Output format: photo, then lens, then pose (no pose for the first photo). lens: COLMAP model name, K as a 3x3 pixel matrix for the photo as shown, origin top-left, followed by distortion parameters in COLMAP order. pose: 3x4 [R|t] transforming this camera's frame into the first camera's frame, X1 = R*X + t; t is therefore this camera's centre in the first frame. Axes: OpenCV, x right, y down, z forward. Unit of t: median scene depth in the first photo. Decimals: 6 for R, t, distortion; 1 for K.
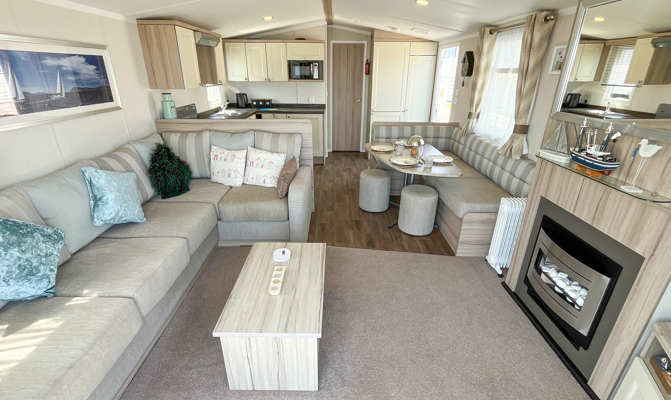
lens RADIAL K [[309.2, 0, 333.5], [0, 309.2, 200.8], [0, 0, 1]] dist [0.000376, -0.000248]
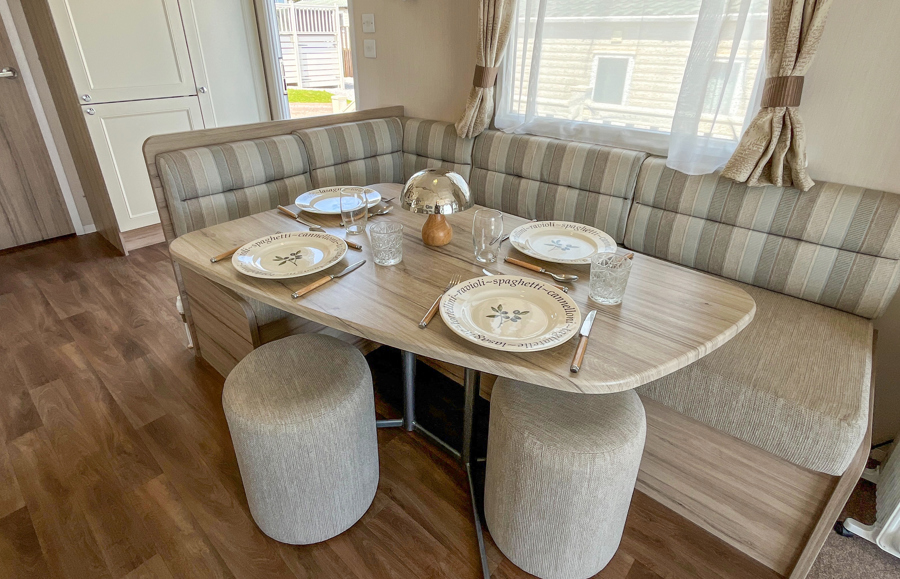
lens RADIAL K [[463.8, 0, 446.5], [0, 463.8, 253.8], [0, 0, 1]] dist [-0.001783, -0.000538]
pose [[0.661731, -0.319239, 0.678379, 0.013361], [0.289592, 0.943430, 0.161484, -0.224448], [-0.691555, 0.089594, 0.716746, 0.818149]]
